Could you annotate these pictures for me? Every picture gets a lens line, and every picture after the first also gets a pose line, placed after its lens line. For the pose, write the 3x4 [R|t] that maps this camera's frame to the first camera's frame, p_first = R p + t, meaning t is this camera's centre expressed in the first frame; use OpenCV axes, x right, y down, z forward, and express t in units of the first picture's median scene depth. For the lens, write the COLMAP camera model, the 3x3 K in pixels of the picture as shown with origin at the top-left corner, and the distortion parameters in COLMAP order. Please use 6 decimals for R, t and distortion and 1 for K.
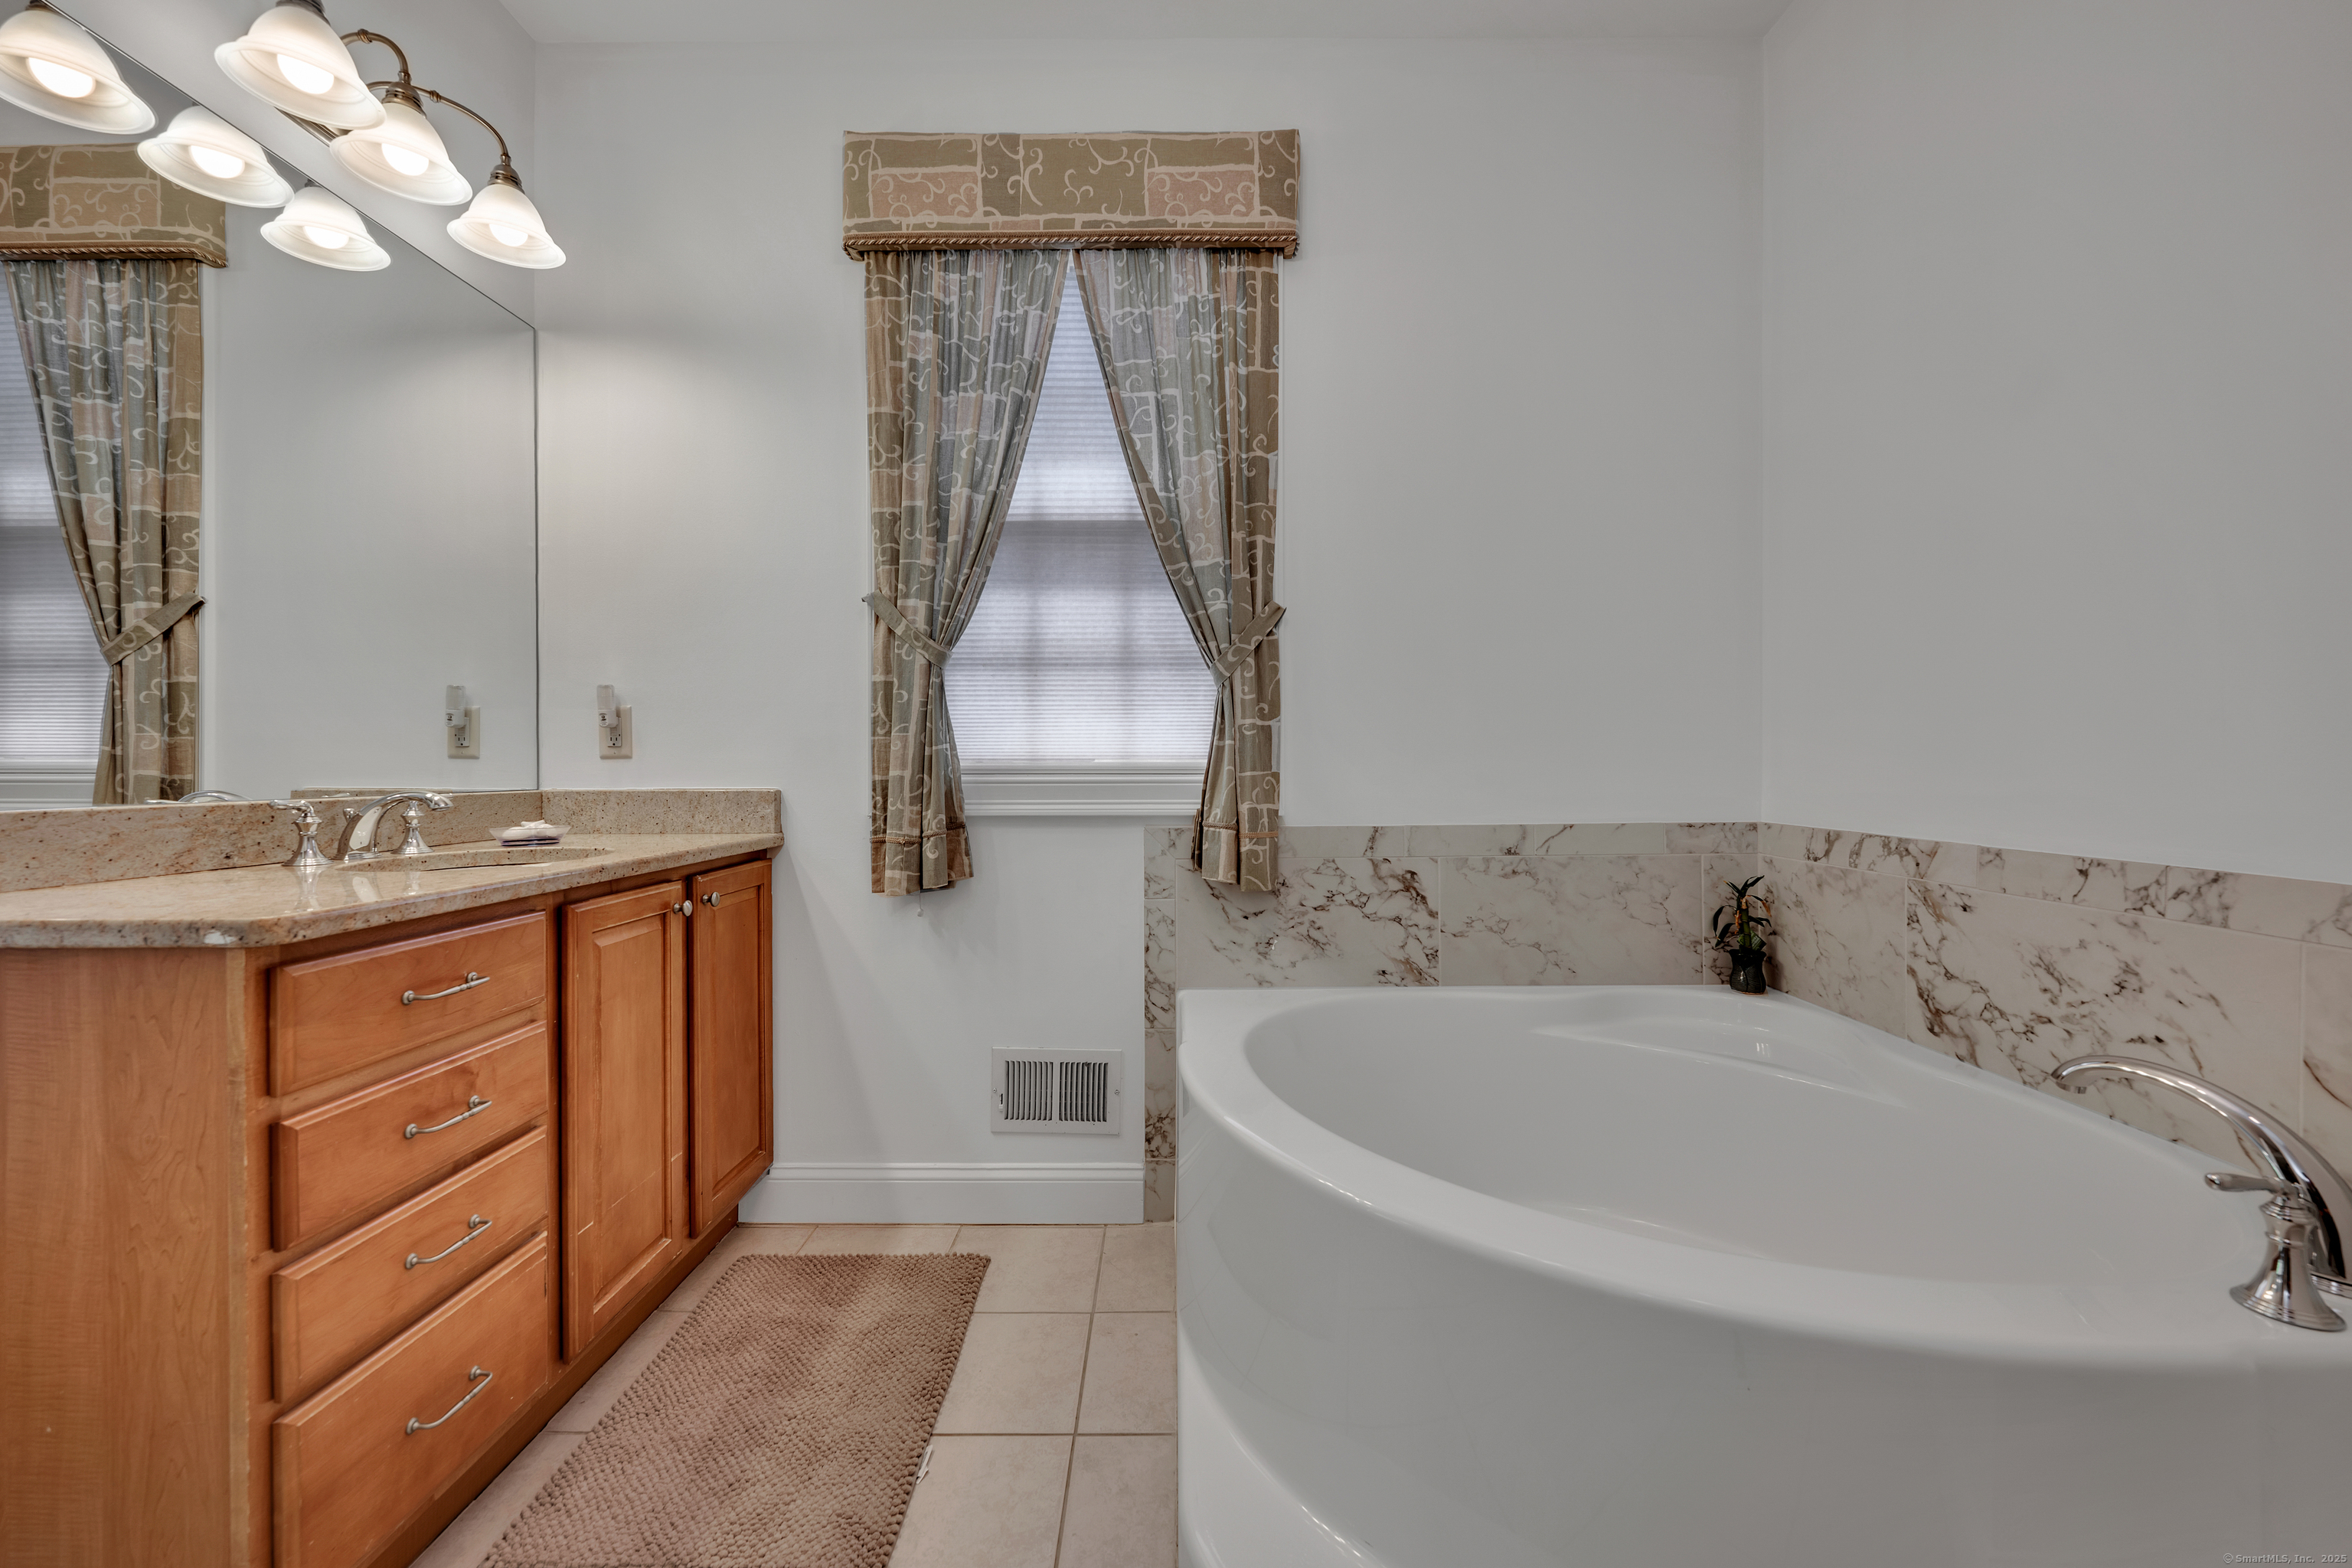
lens RADIAL K [[935.0, 0, 1176.0], [0, 935.0, 784.0], [0, 0, 1]] dist [0.000342, 0.000223]
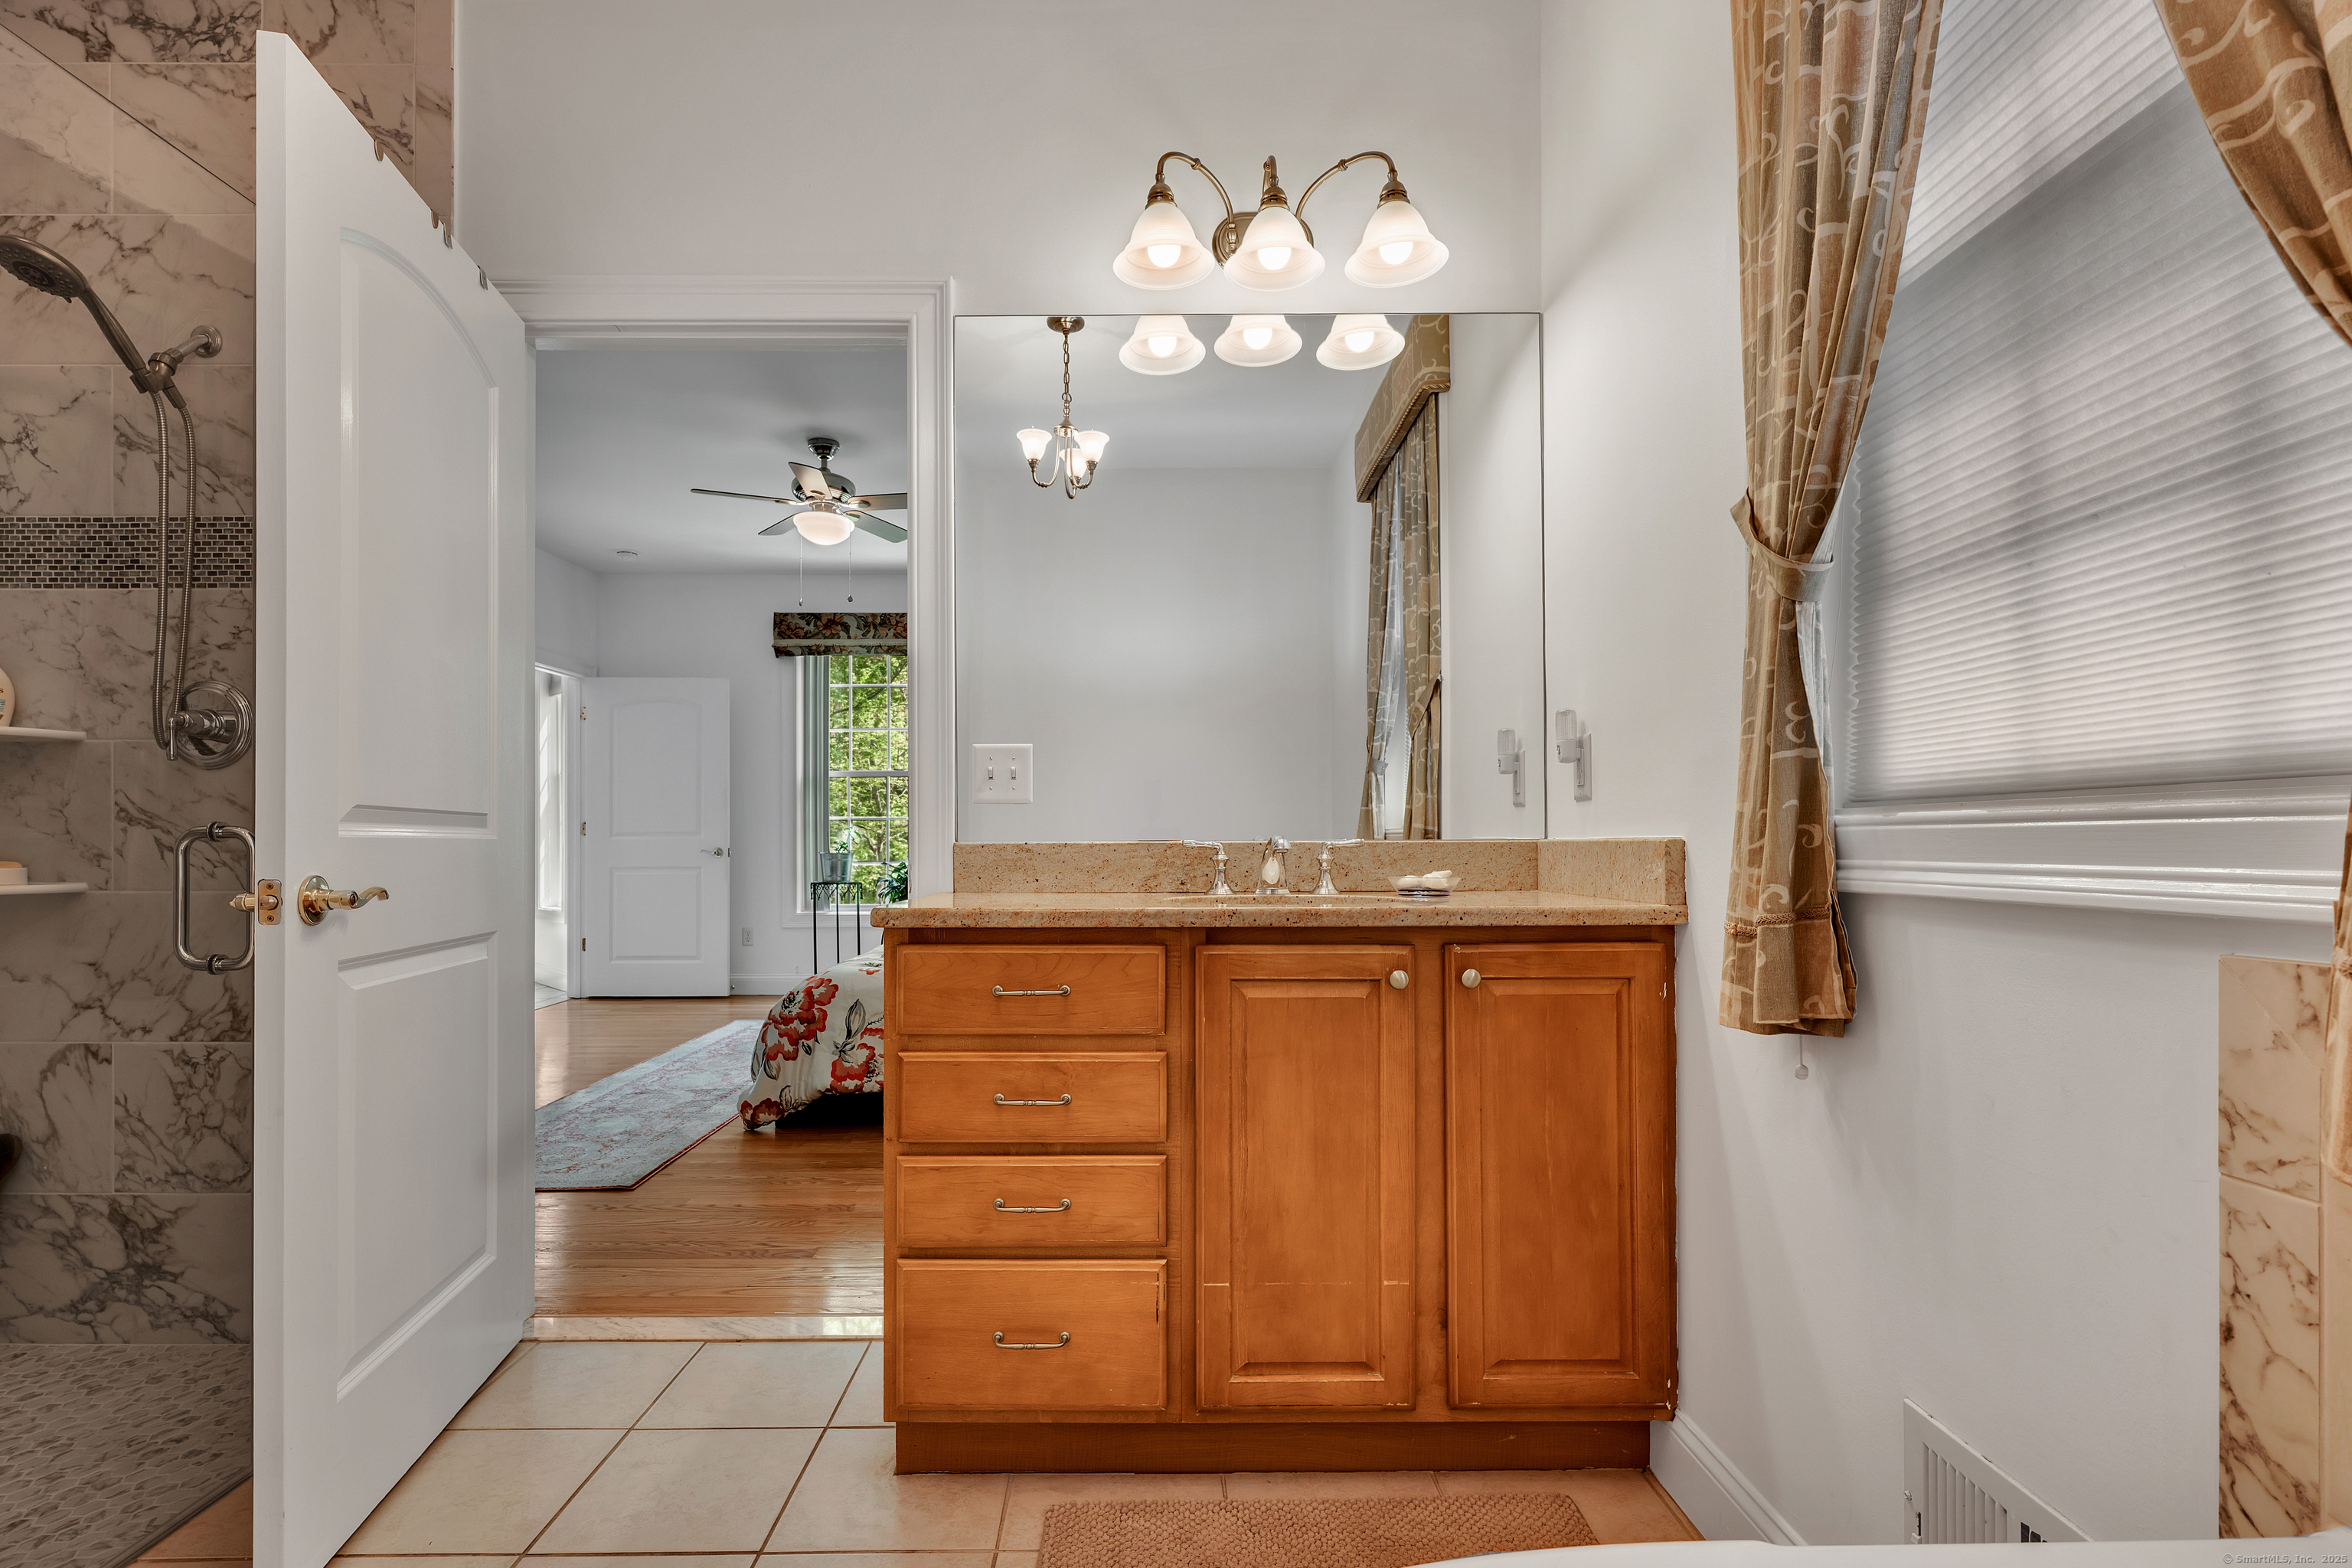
lens RADIAL K [[1120.5, 0, 1169.6], [0, 1120.5, 838.4], [0, 0, 1]] dist [0.001226, 0.000316]
pose [[0.008624, -0.003063, -0.999958, 0.364047], [-0.015435, 0.999876, -0.003196, 0.014077], [0.999844, 0.015462, 0.008576, 0.652405]]
